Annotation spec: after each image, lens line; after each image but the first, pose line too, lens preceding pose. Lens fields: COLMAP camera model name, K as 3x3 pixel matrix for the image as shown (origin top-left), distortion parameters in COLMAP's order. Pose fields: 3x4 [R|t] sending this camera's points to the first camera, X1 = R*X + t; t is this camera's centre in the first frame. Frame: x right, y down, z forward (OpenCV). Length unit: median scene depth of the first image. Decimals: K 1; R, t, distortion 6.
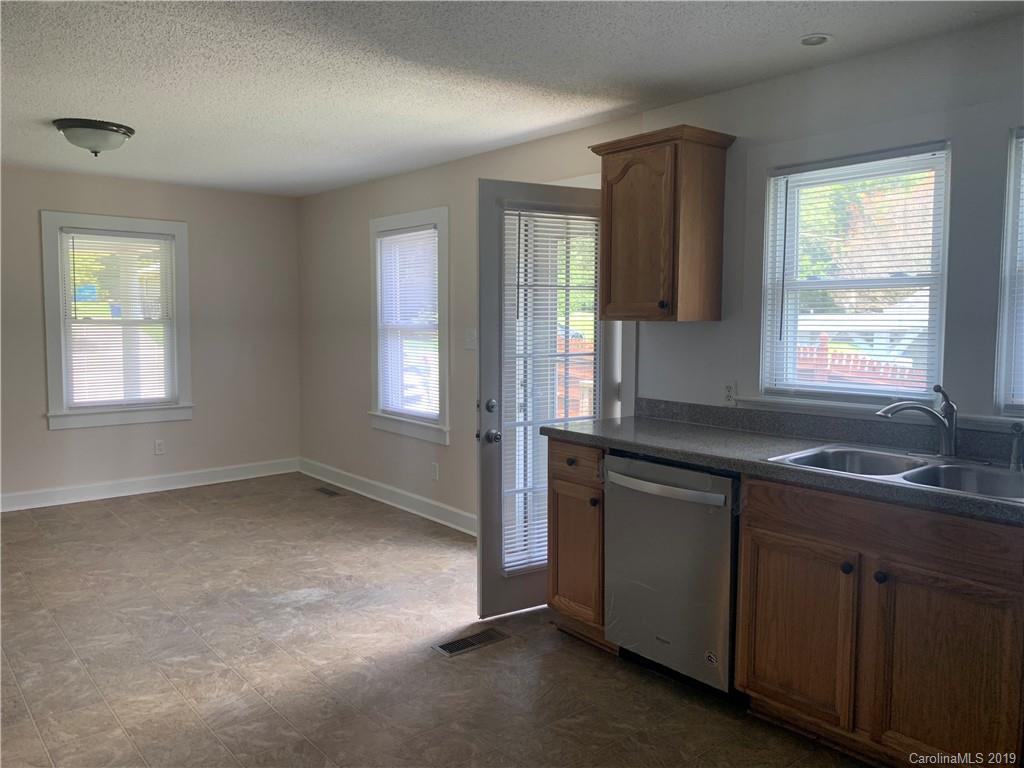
lens RADIAL K [[781.2, 0, 503.2], [0, 781.2, 379.7], [0, 0, 1]] dist [0.028717, -0.039278]
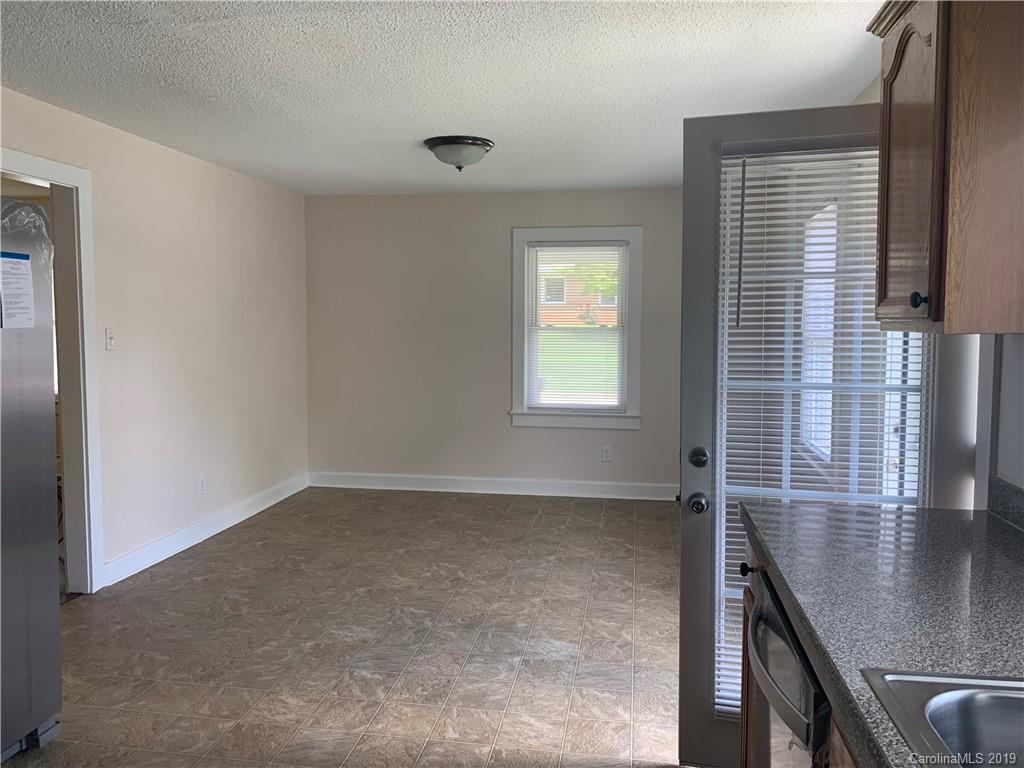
lens RADIAL K [[781.2, 0, 512.8], [0, 781.2, 373.2], [0, 0, 1]] dist [0.028717, -0.039278]
pose [[0.662739, 0.048340, -0.747288, 0.364874], [-0.061431, 0.998060, 0.010081, -0.032940], [0.746326, 0.039225, 0.664424, 0.414695]]
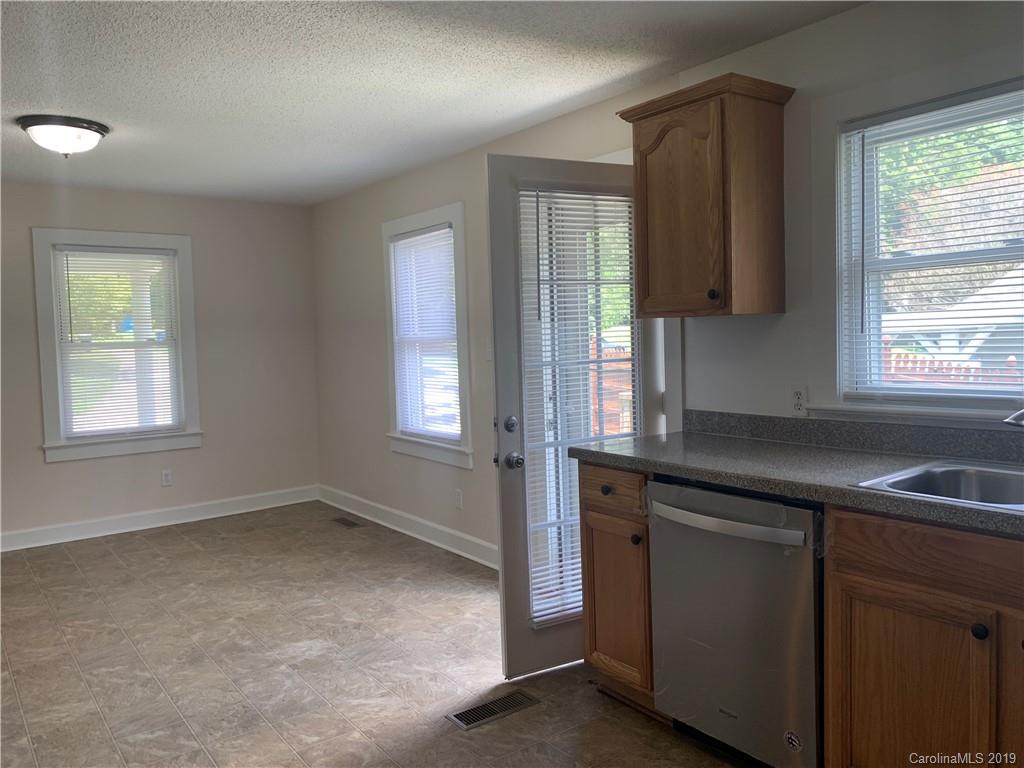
lens RADIAL K [[781.2, 0, 508.1], [0, 781.2, 381.2], [0, 0, 1]] dist [0.028717, -0.039278]
pose [[0.998347, -0.029750, -0.049182, 0.024394], [0.028727, 0.999359, -0.021383, 0.004986], [0.049787, 0.019934, 0.998561, 0.151339]]
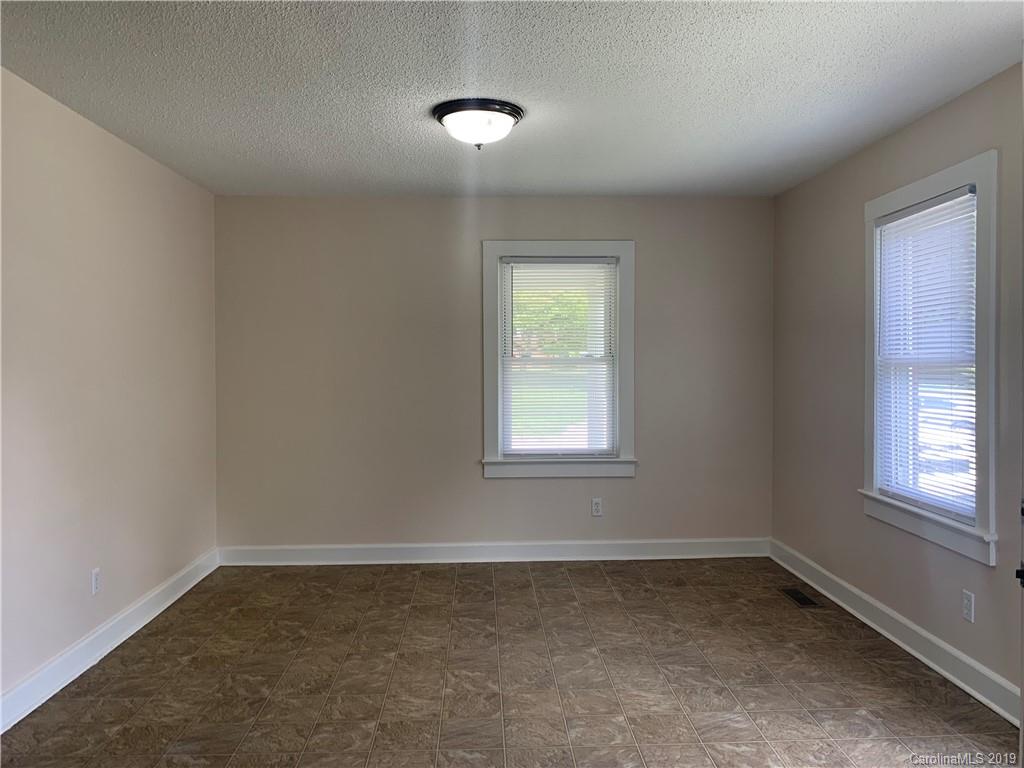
lens RADIAL K [[781.2, 0, 515.3], [0, 781.2, 378.3], [0, 0, 1]] dist [0.028717, -0.039278]
pose [[0.800679, 0.004391, -0.599077, -0.010442], [-0.041210, 0.998008, -0.047762, -0.015161], [0.597674, 0.062930, 0.799266, 0.446819]]
